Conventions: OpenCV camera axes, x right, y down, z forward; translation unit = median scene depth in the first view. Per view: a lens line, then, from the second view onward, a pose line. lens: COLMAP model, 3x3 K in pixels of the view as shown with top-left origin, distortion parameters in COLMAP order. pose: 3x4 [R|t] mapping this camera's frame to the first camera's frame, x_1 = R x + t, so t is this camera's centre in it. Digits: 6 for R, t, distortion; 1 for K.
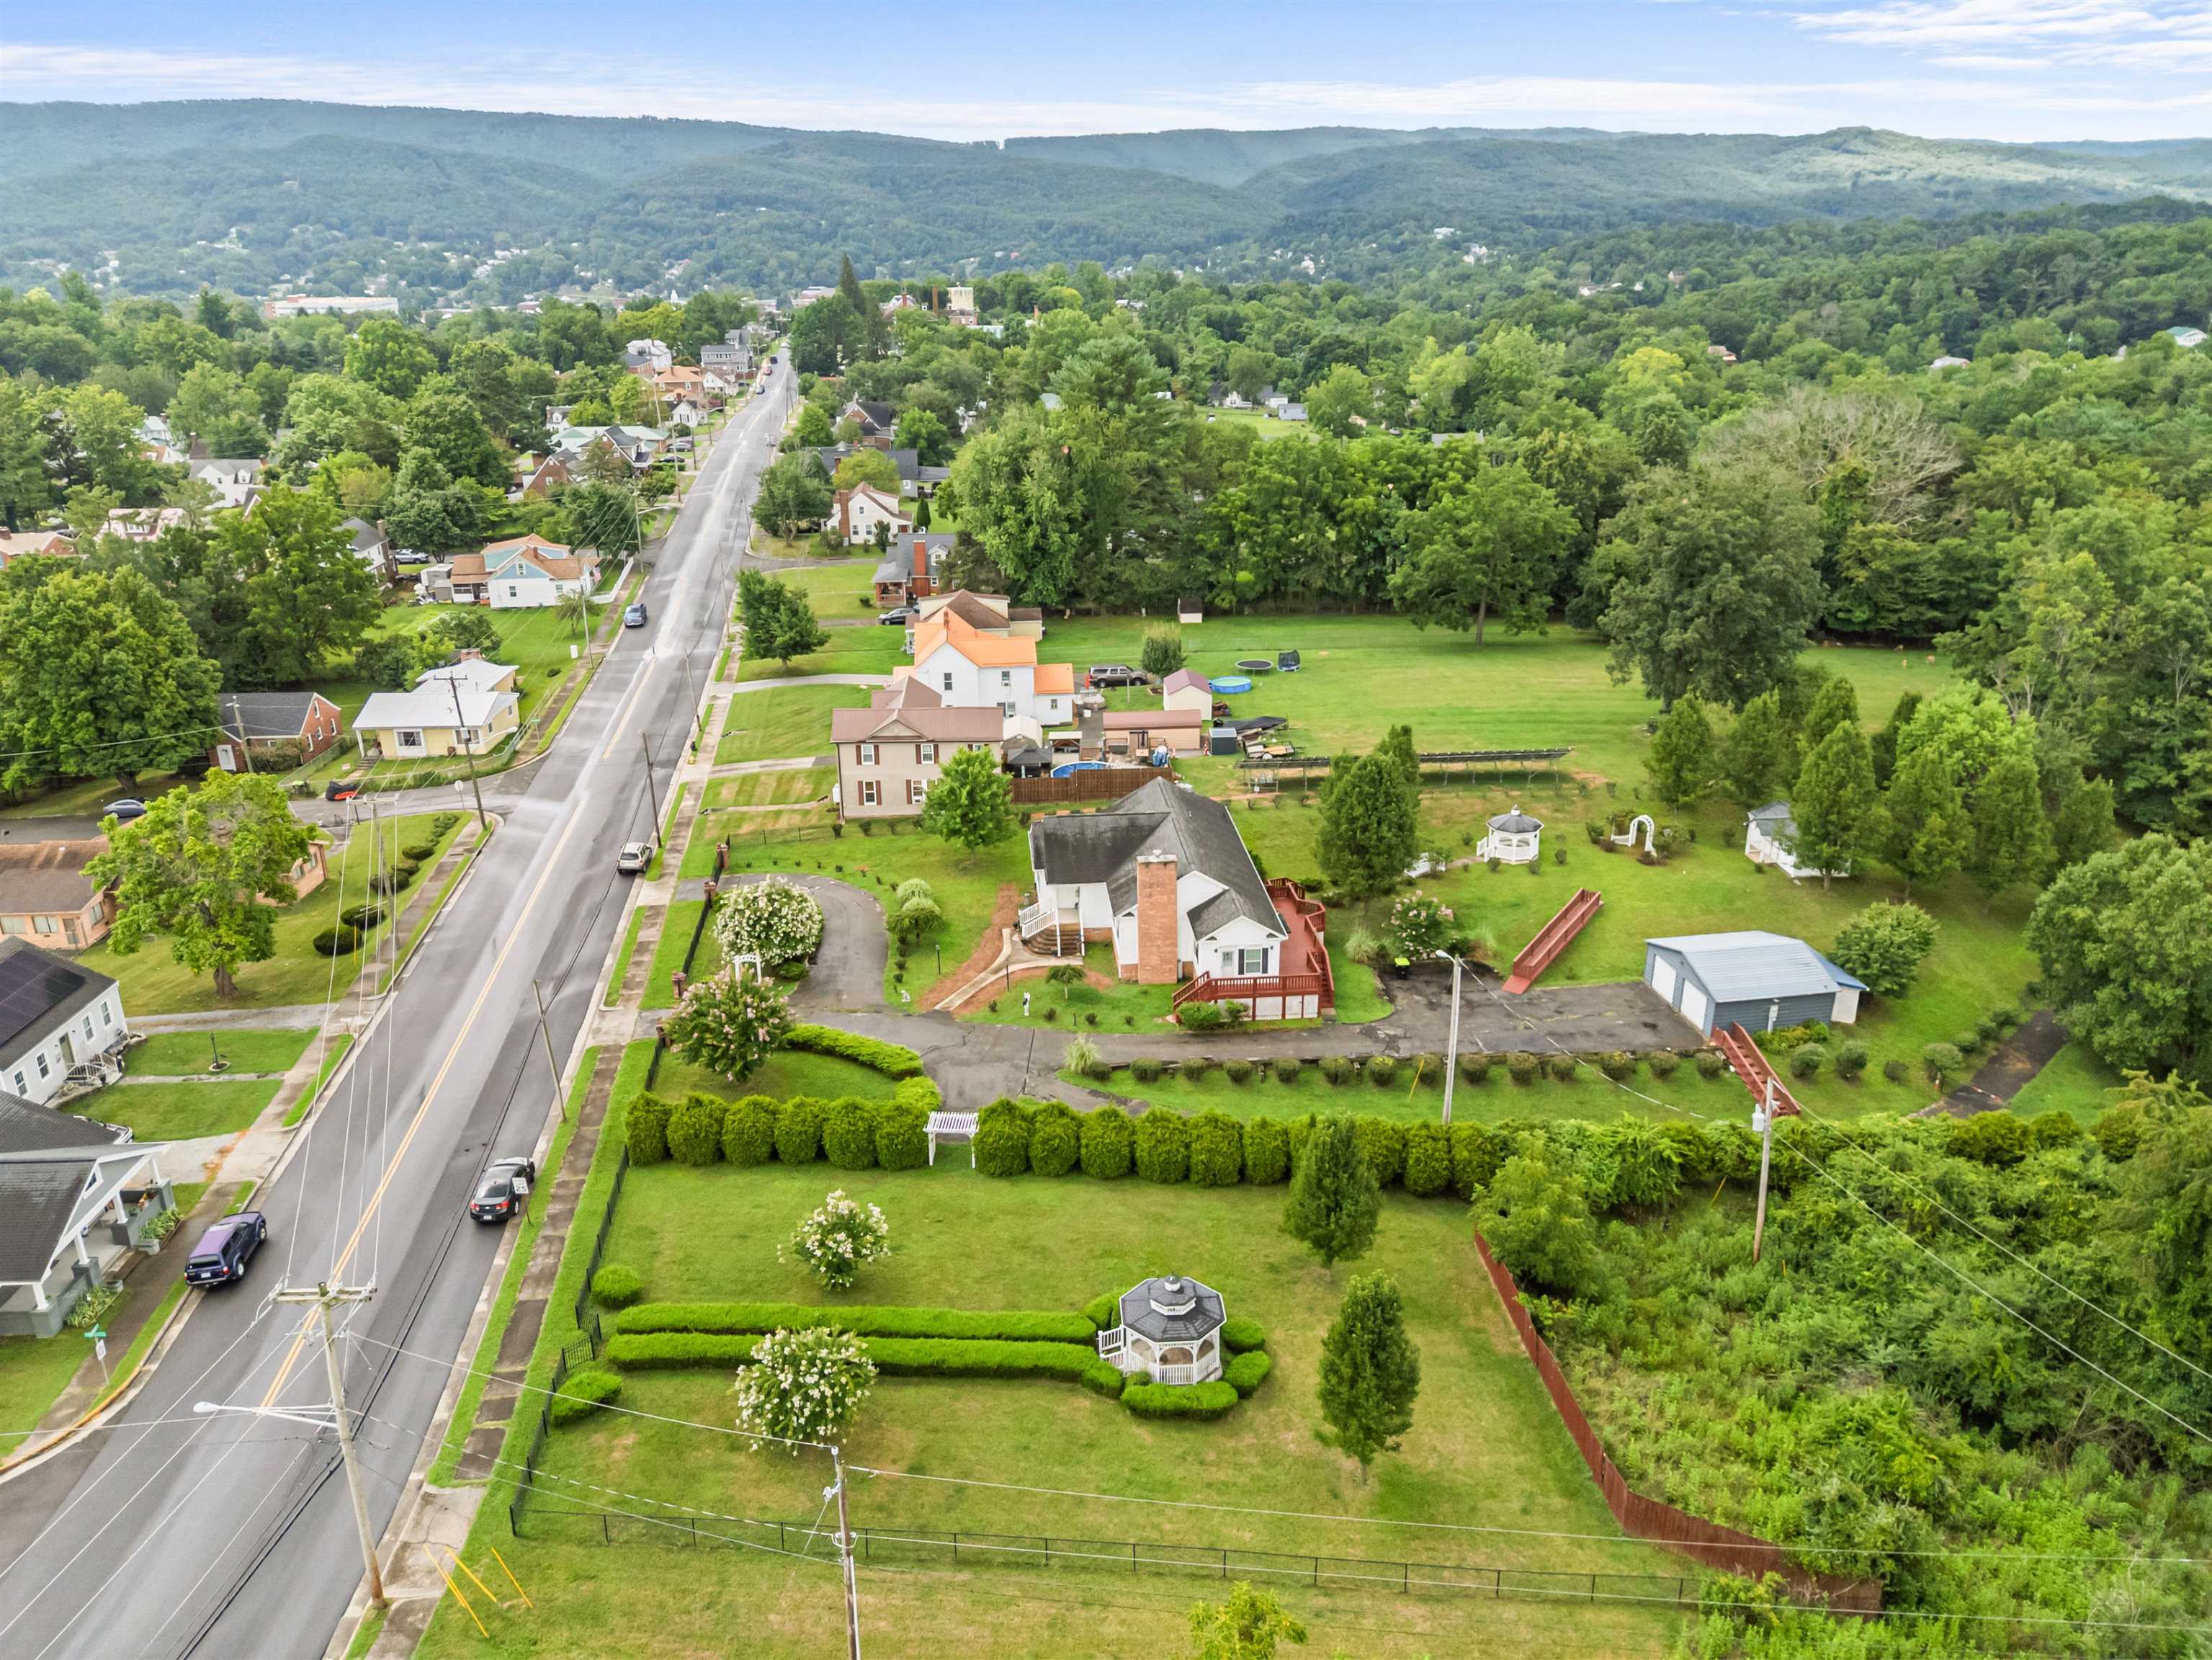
lens RADIAL K [[1616.8, 0, 1110.0], [0, 1616.8, 833.8], [0, 0, 1]] dist [0.069177, -0.070317]
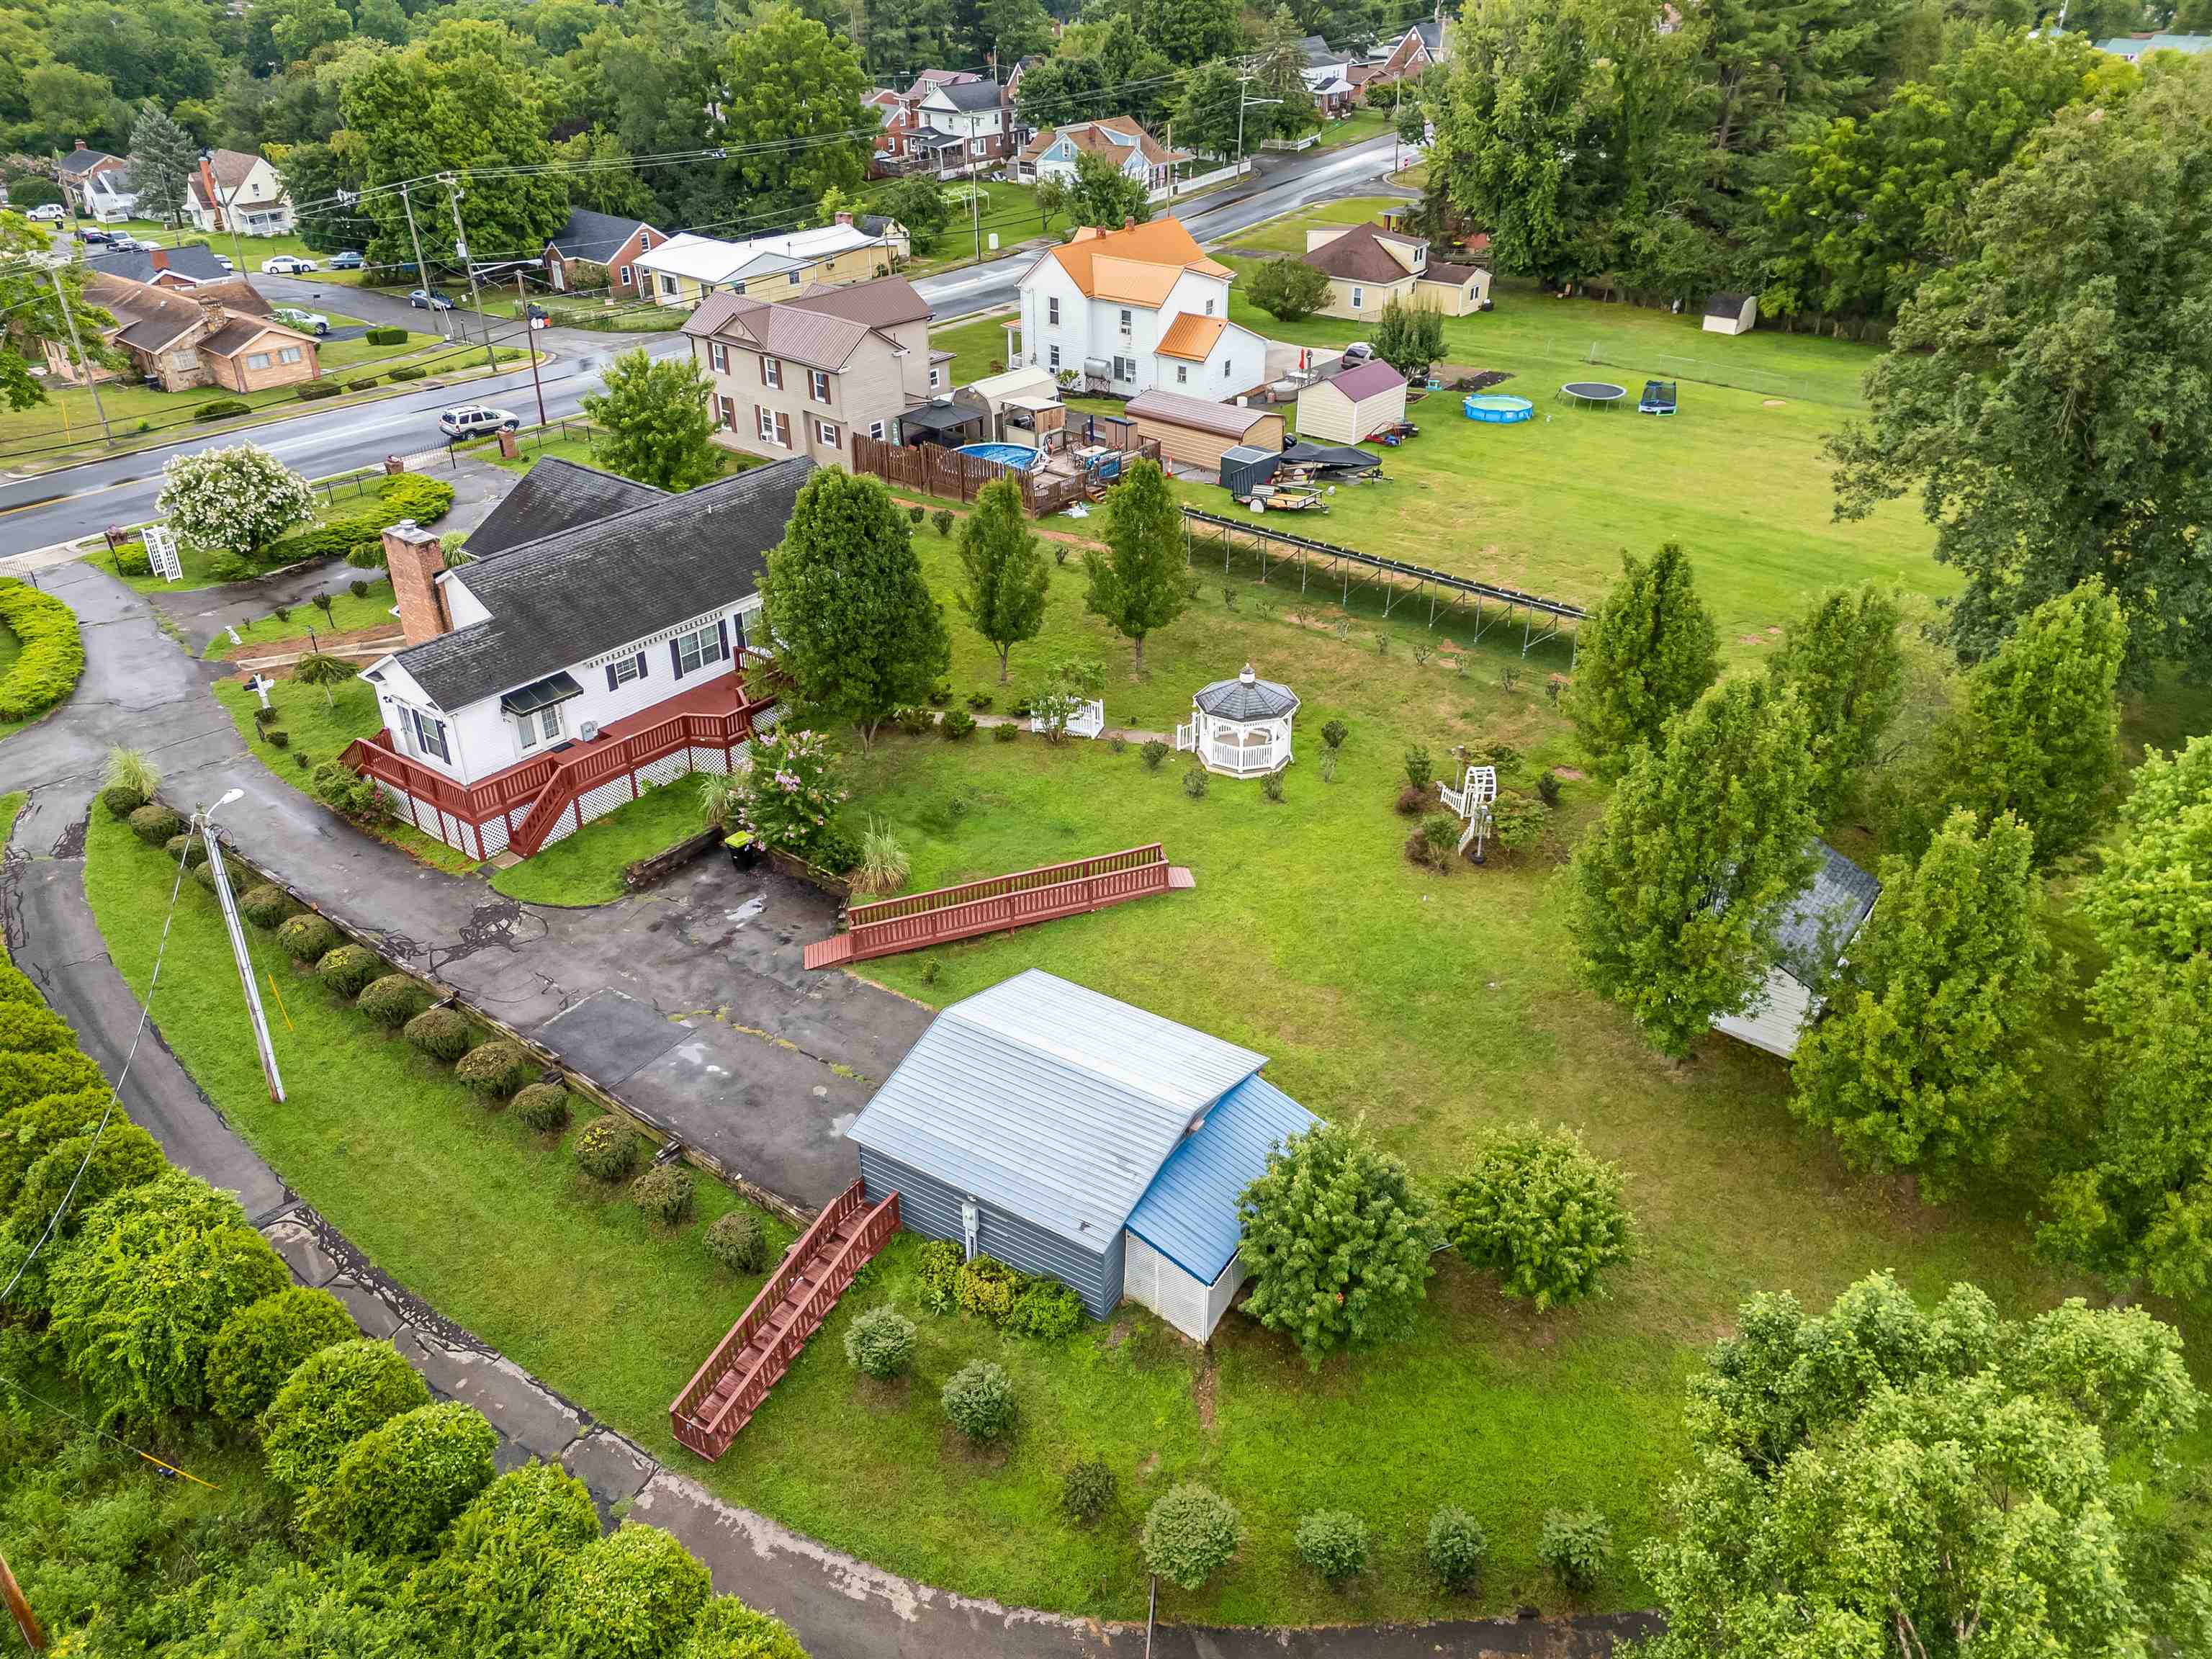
lens RADIAL K [[1616.6, 0, 1110.0], [0, 1616.6, 833.3], [0, 0, 1]] dist [0.069177, -0.070317]
pose [[0.732607, 0.352660, -0.582166, 0.404666], [-0.246662, 0.934725, 0.255826, -0.066575], [0.634385, -0.043822, 0.771774, 0.437261]]
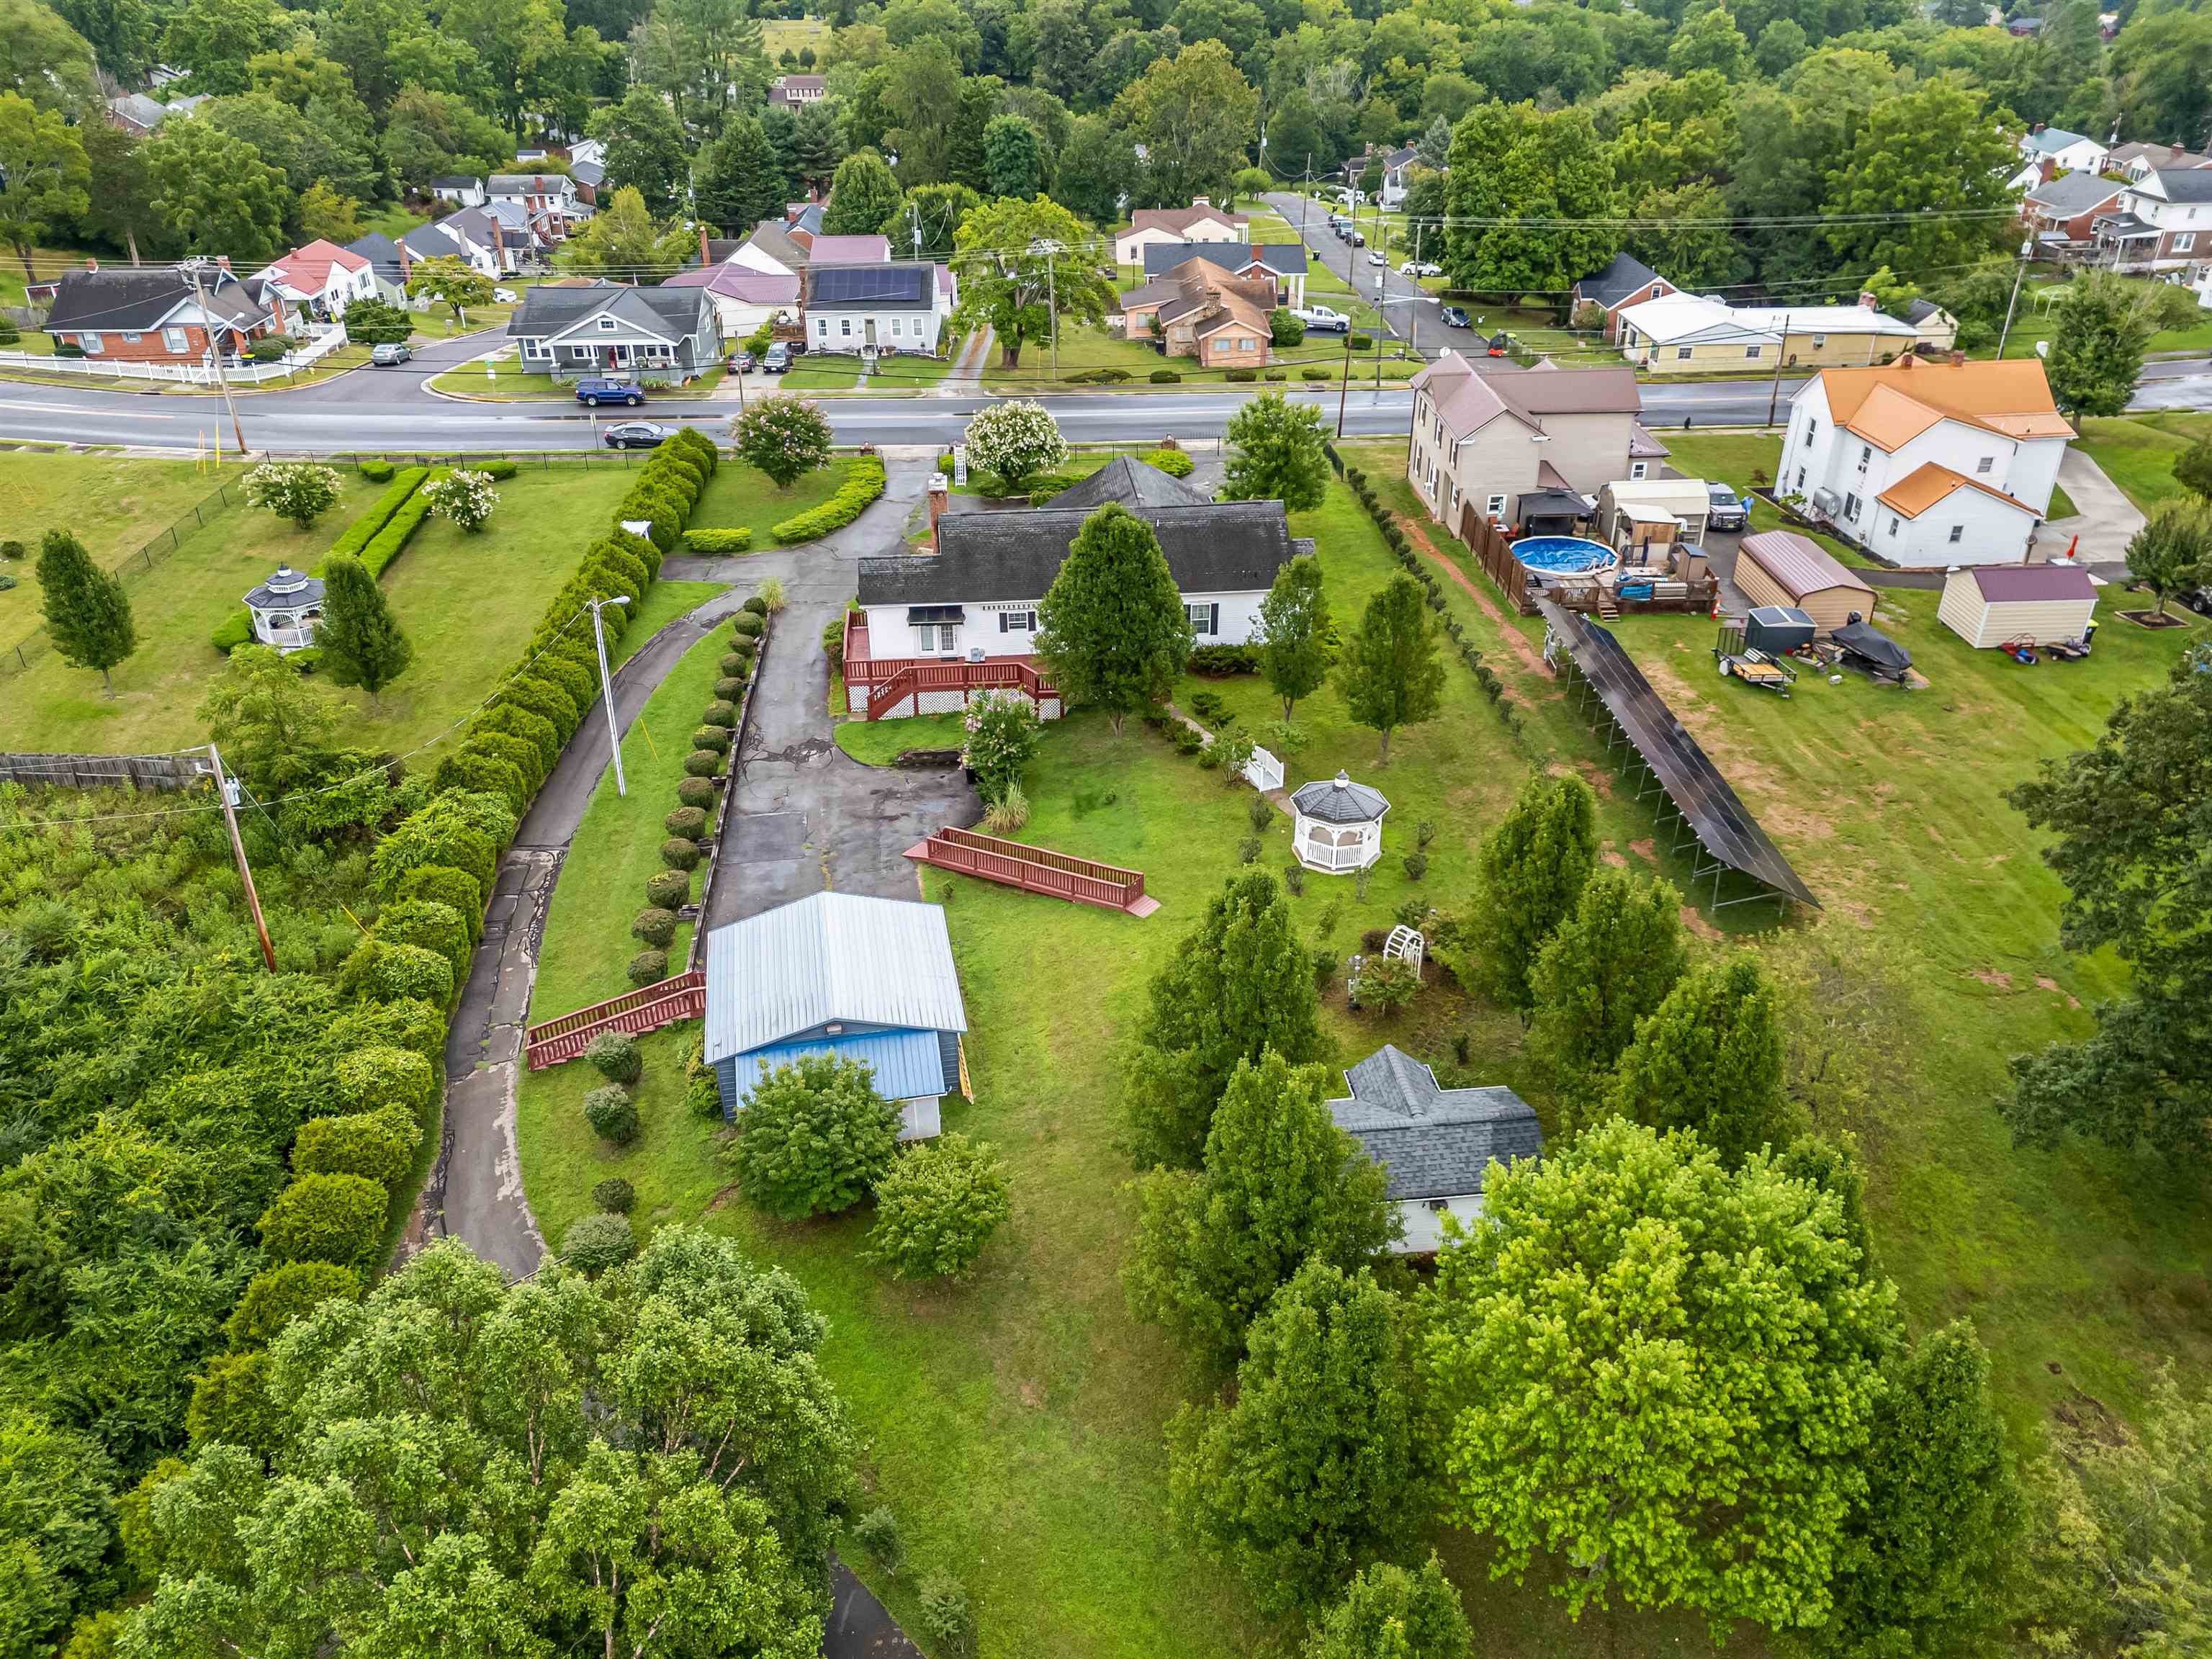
lens RADIAL K [[1616.6, 0, 1110.0], [0, 1616.6, 833.3], [0, 0, 1]] dist [0.069177, -0.070317]
pose [[-0.002359, 0.512673, -0.858581, 0.557361], [-0.347275, 0.804727, 0.481471, -0.181852], [0.937761, 0.299299, 0.176140, 0.634692]]
